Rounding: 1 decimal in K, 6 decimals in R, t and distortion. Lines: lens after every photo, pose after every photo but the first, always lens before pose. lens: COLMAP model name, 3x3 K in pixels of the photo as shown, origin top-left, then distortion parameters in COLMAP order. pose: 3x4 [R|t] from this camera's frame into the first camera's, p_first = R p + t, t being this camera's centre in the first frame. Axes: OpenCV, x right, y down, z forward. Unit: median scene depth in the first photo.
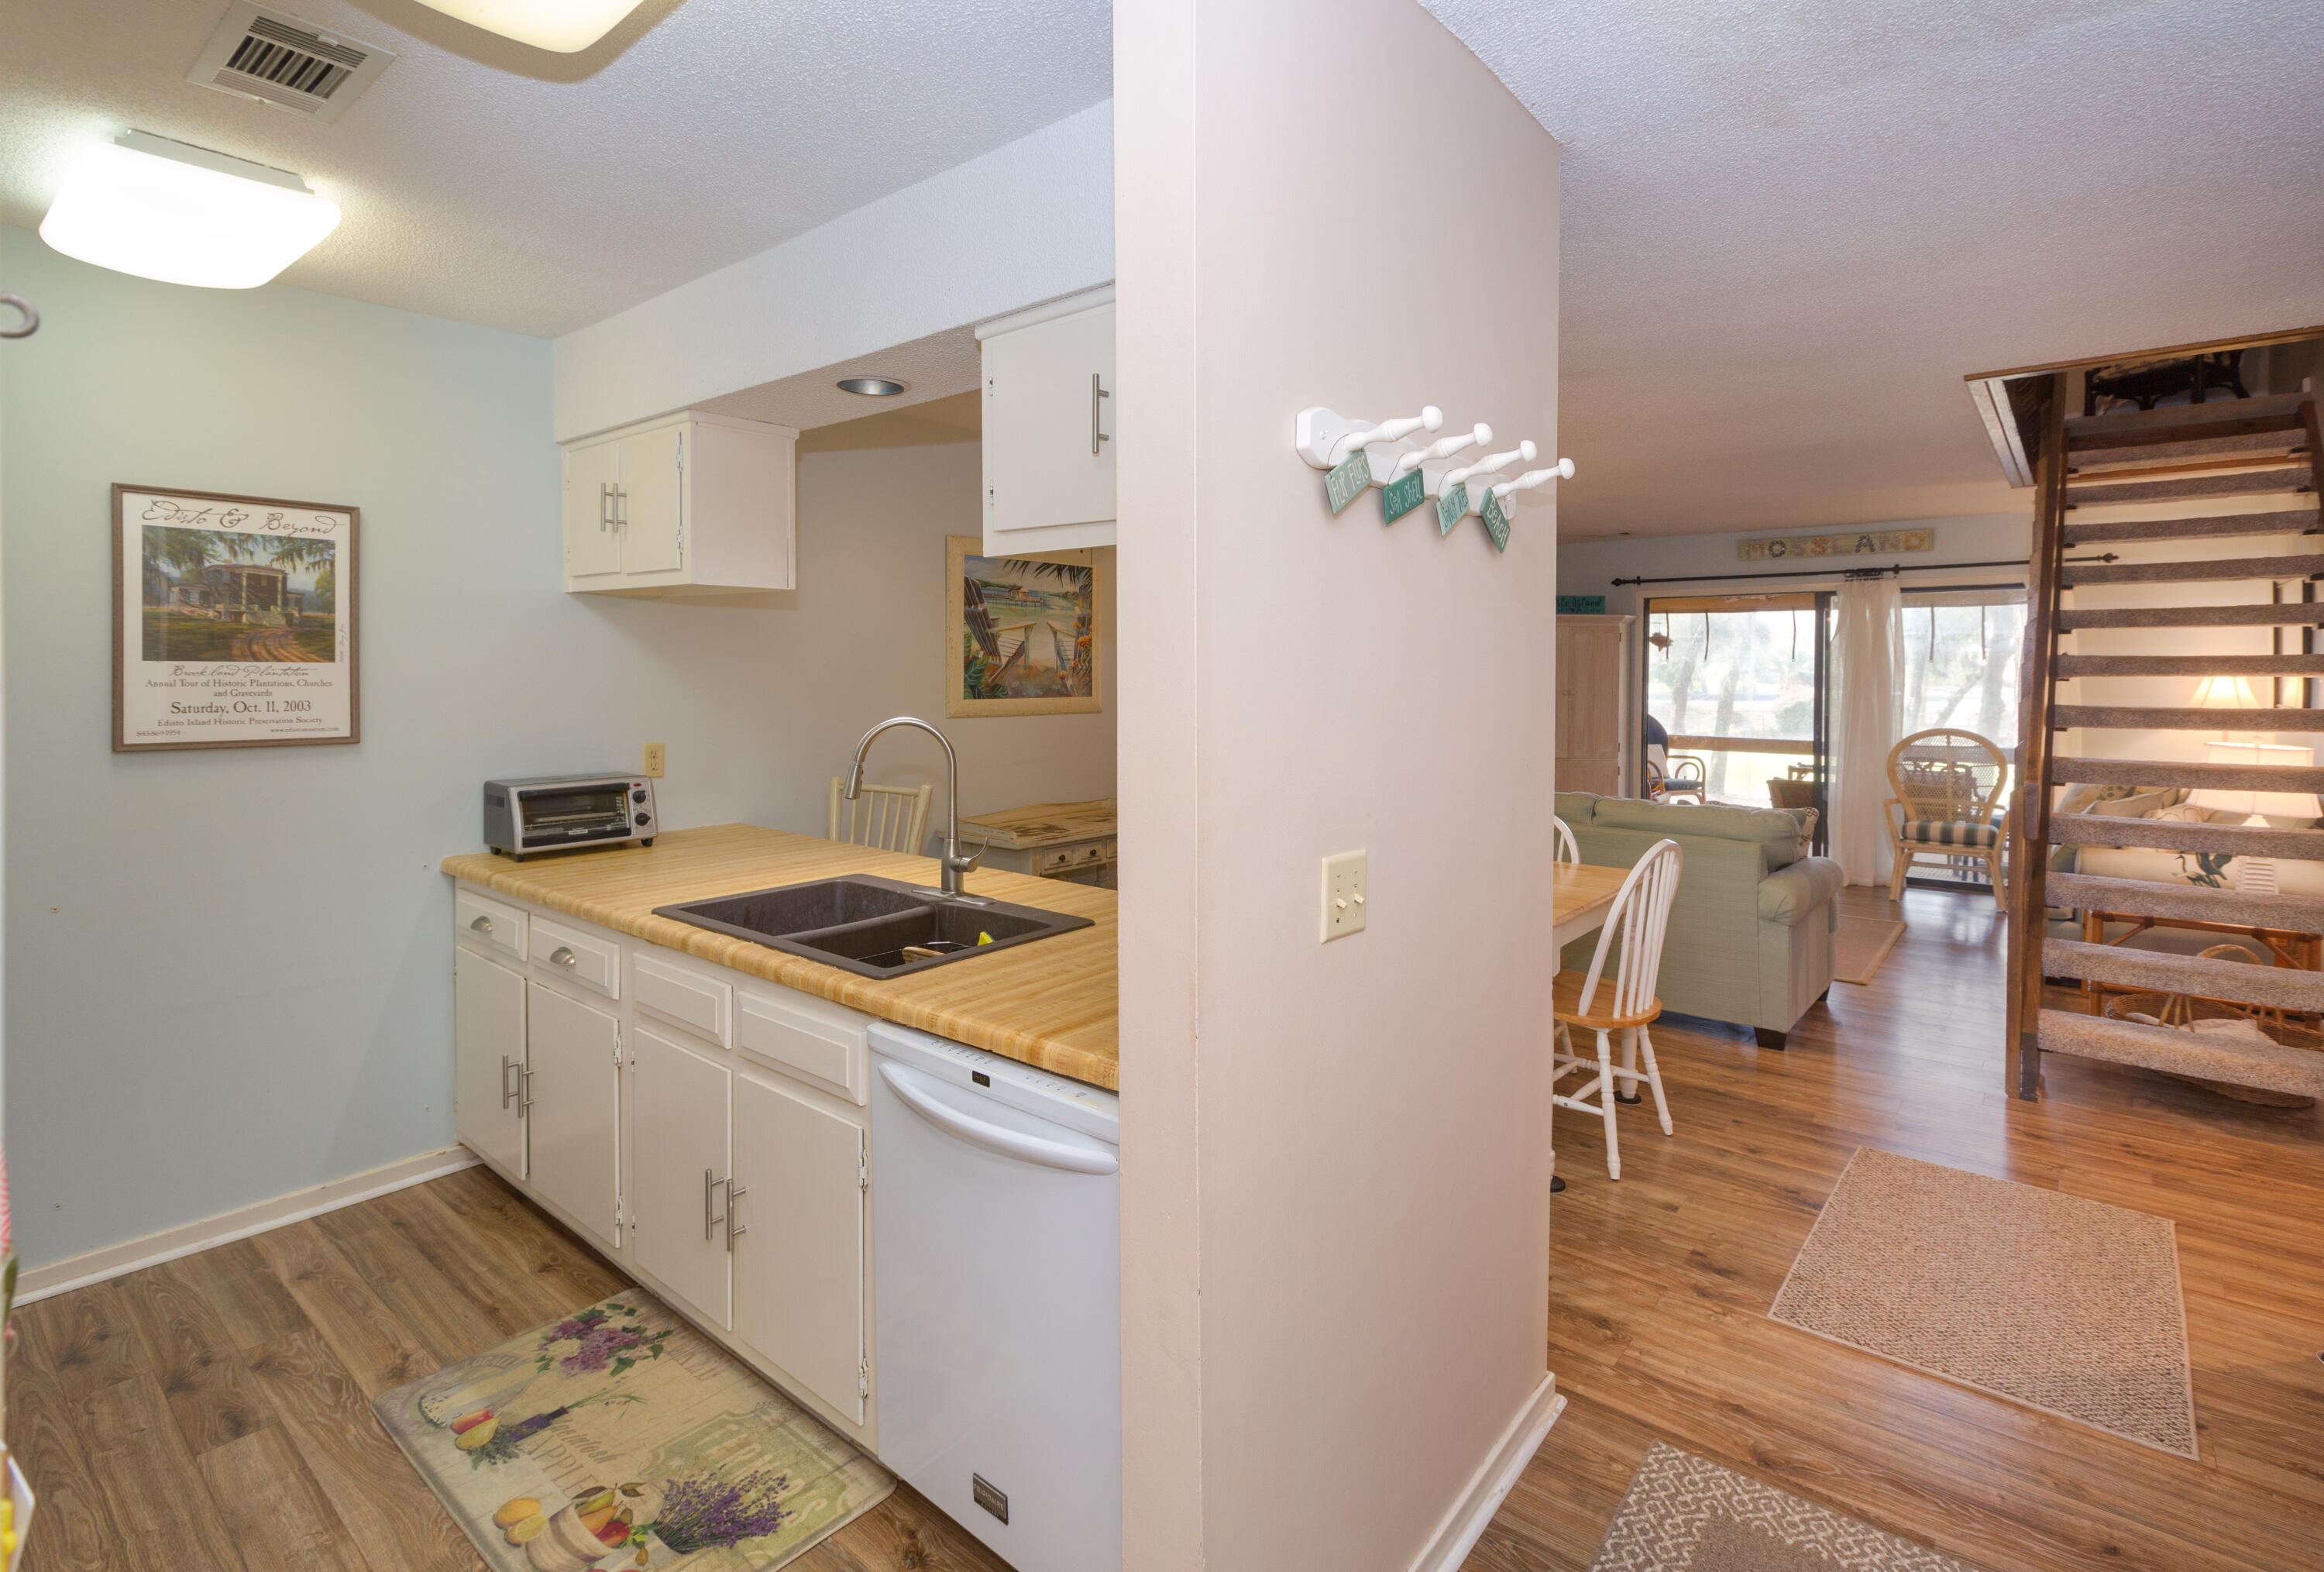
lens RADIAL K [[1090.5, 0, 1139.0], [0, 1090.5, 683.7], [0, 0, 1]] dist [0.000112, -0.001034]
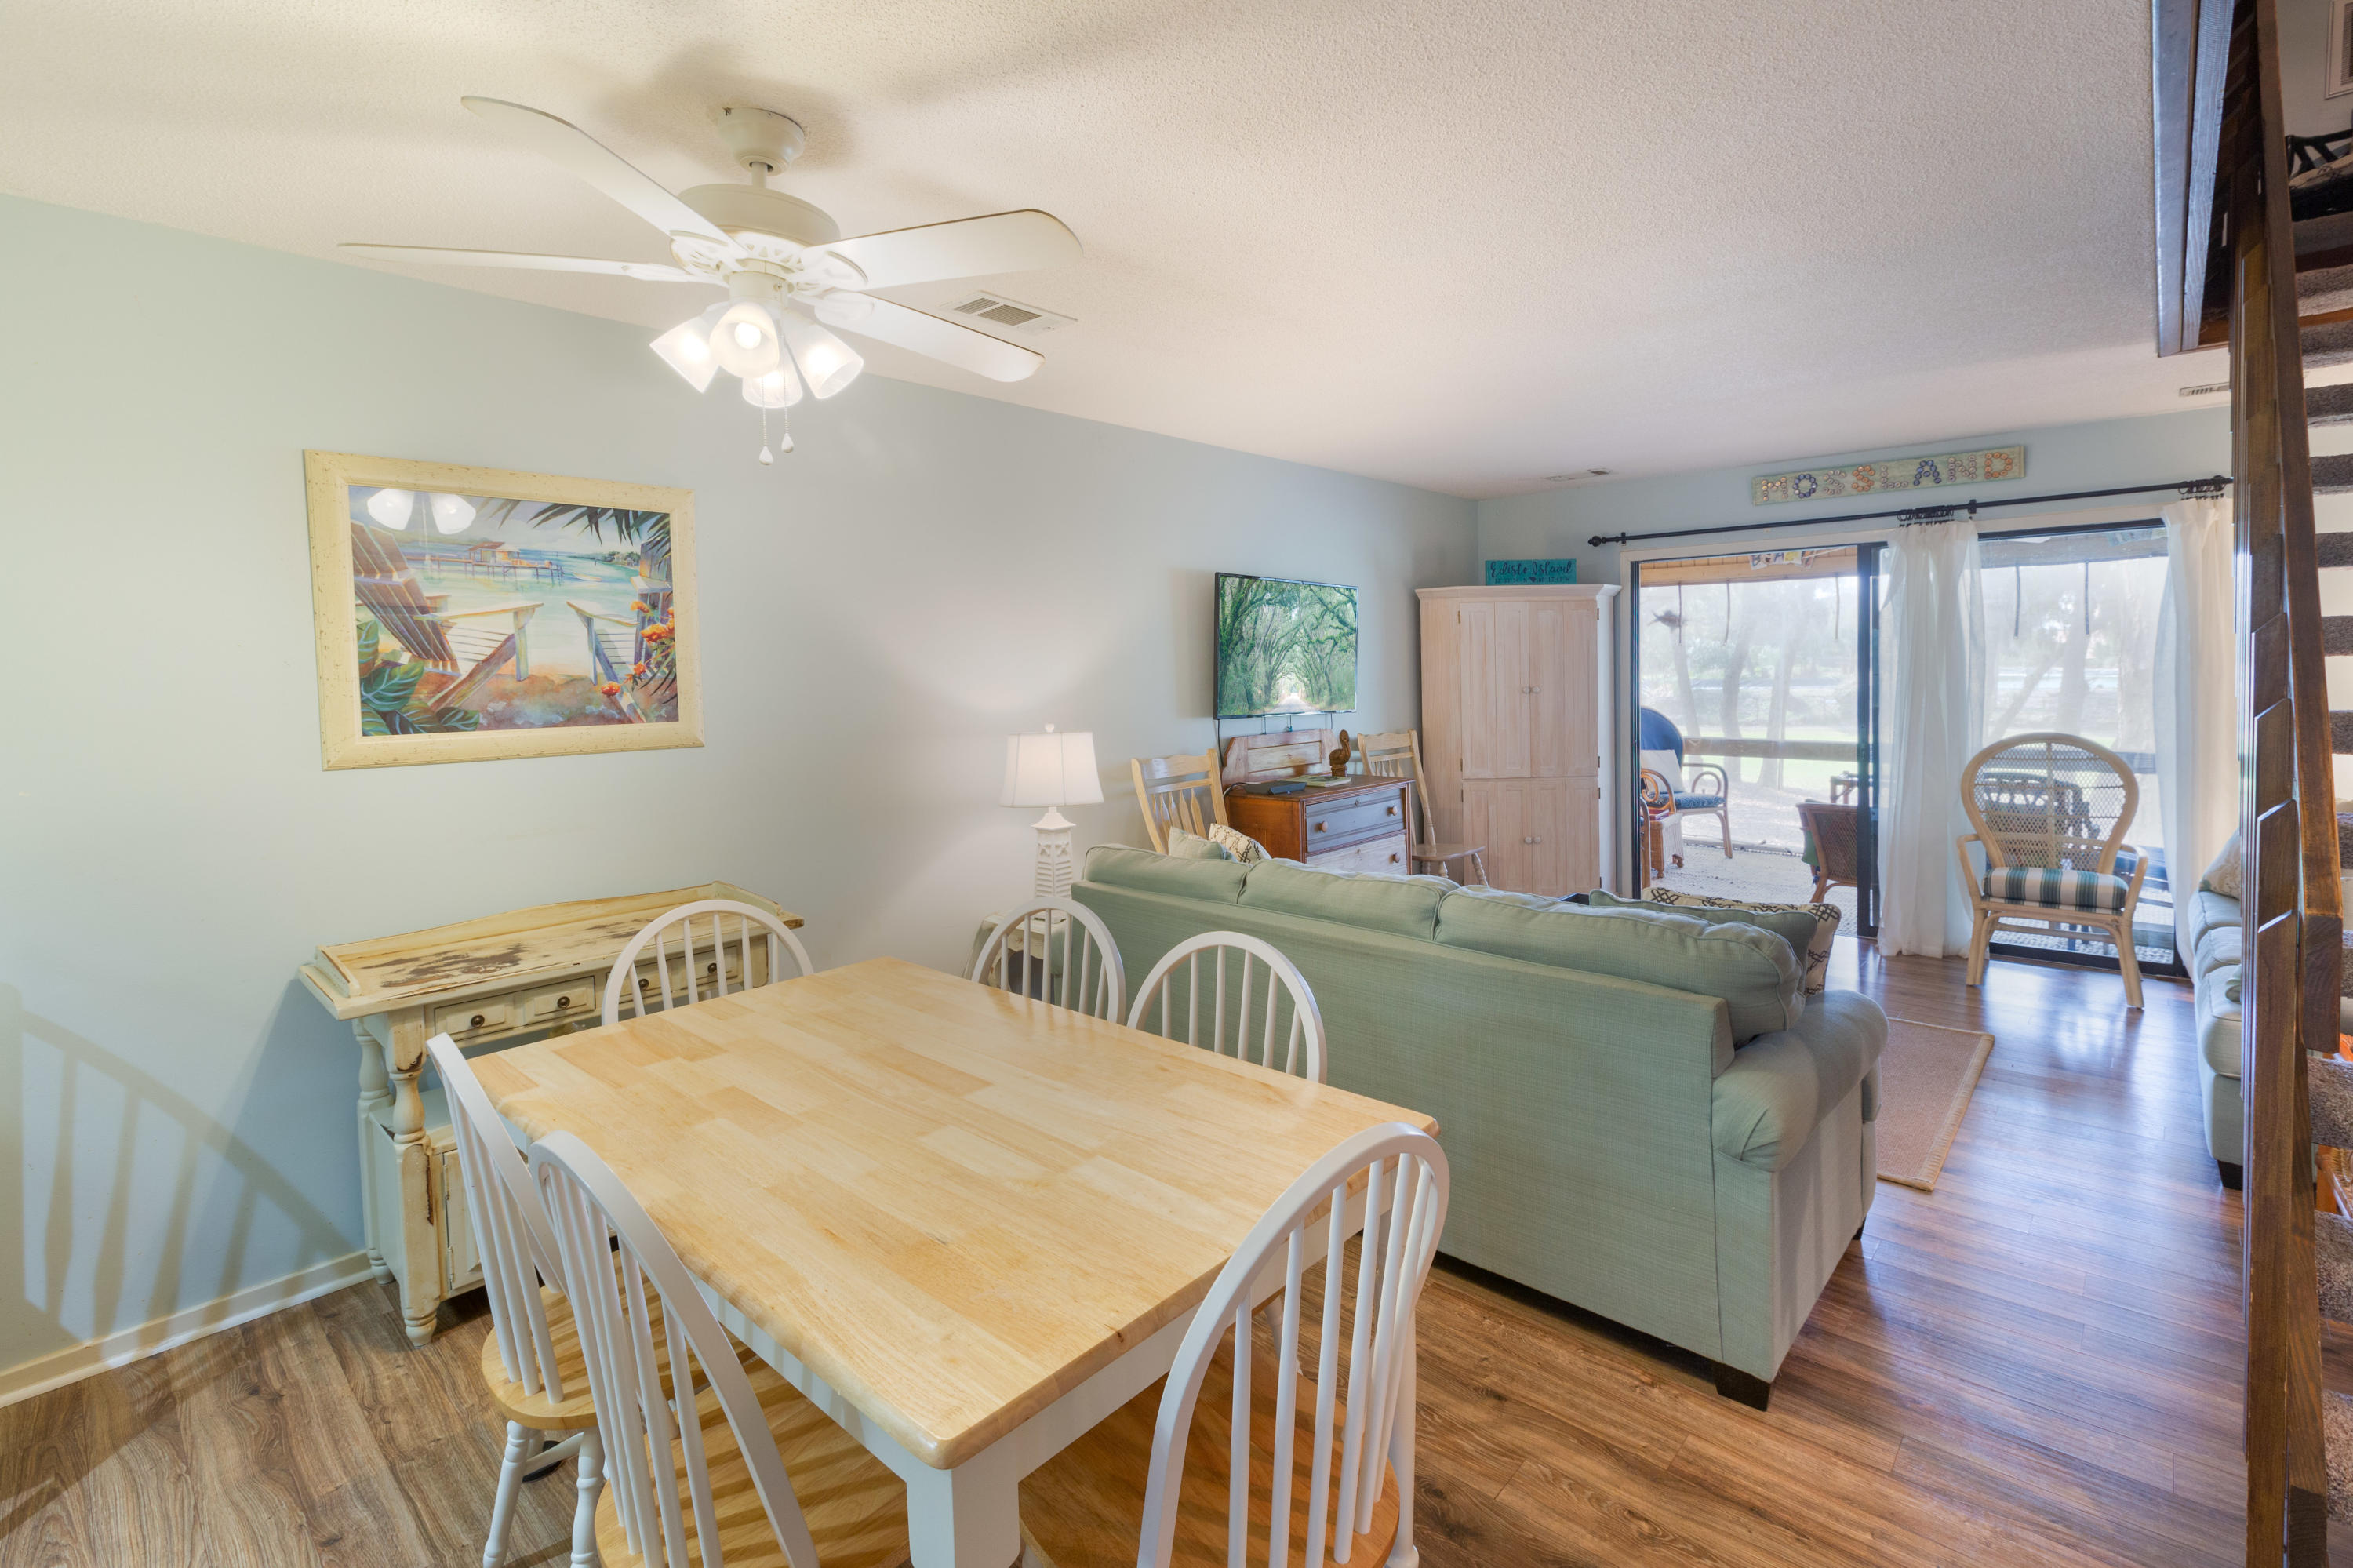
lens RADIAL K [[1104.1, 0, 1177.7], [0, 1104.1, 723.9], [0, 0, 1]] dist [0.000112, -0.001034]
pose [[0.999613, -0.025708, -0.010639, 0.276654], [0.026054, 0.999089, 0.033785, -0.000879], [0.009761, -0.034050, 0.999372, 0.414270]]
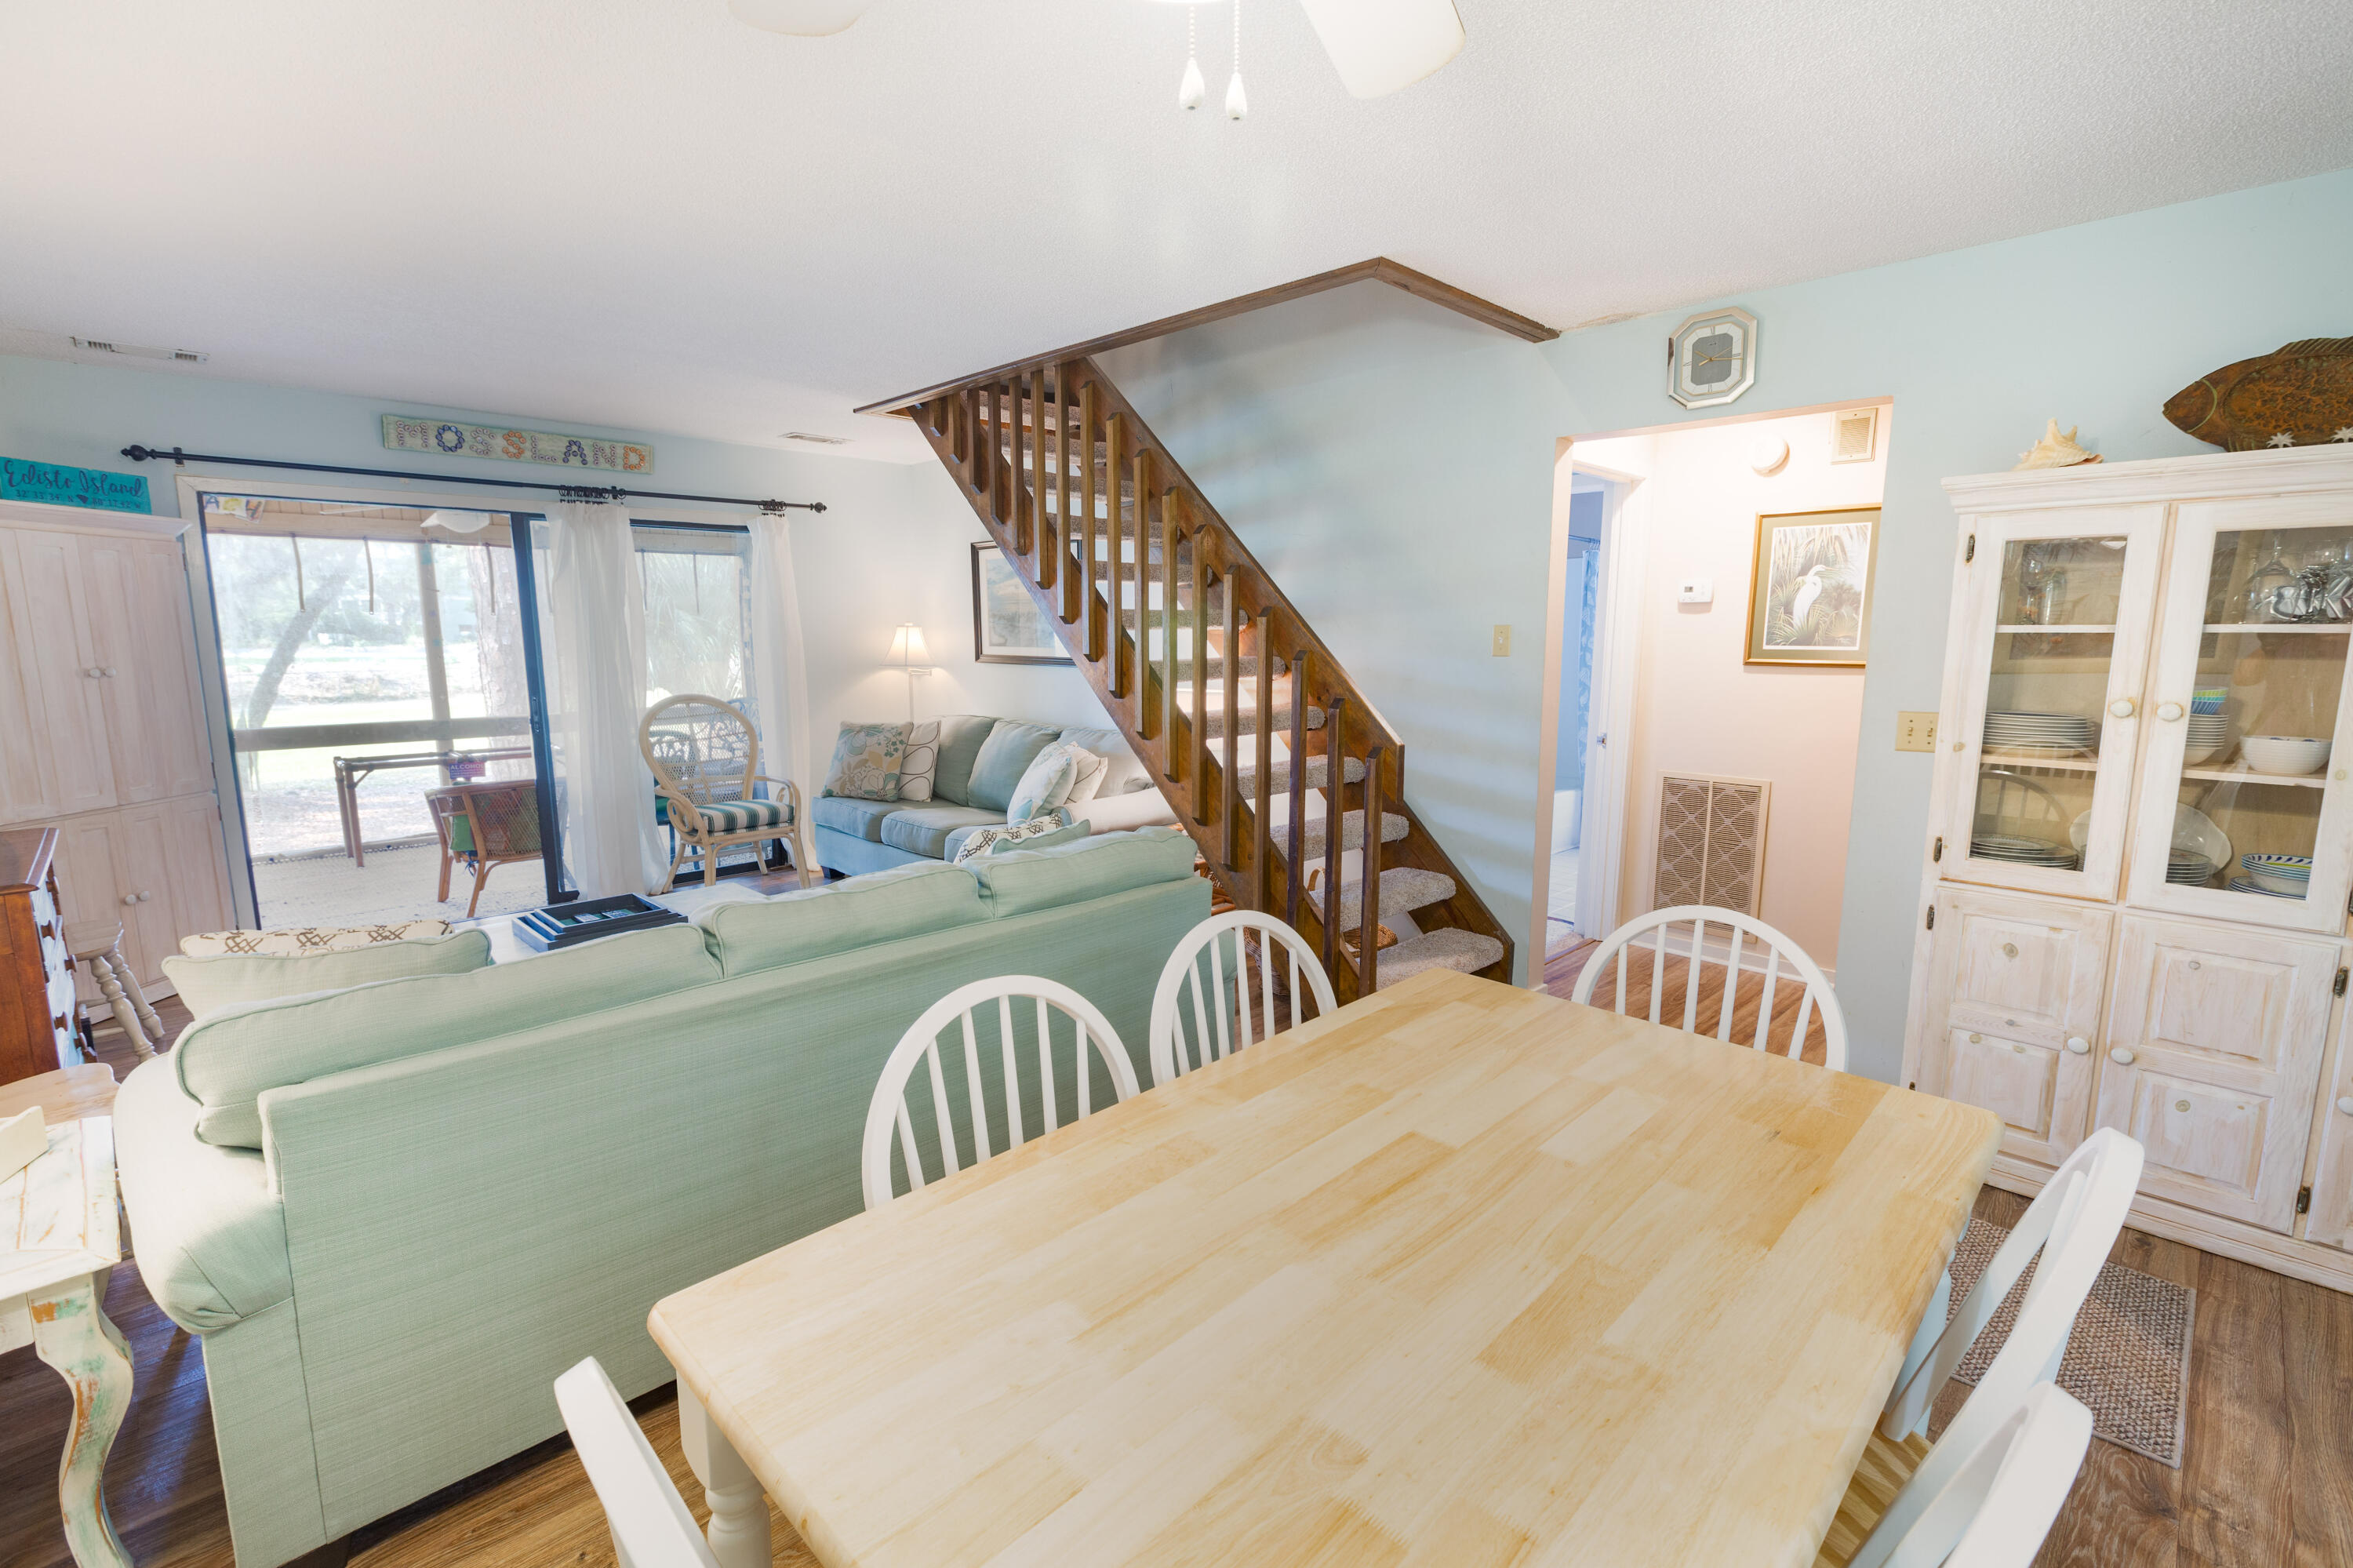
lens RADIAL K [[1036.3, 0, 1194.8], [0, 1036.3, 765.2], [0, 0, 1]] dist [0.006929, -0.001027]
pose [[0.046432, -0.141248, 0.988885, -0.086496], [0.021536, 0.989864, 0.140377, -0.009702], [-0.998689, 0.014779, 0.049003, 0.854779]]
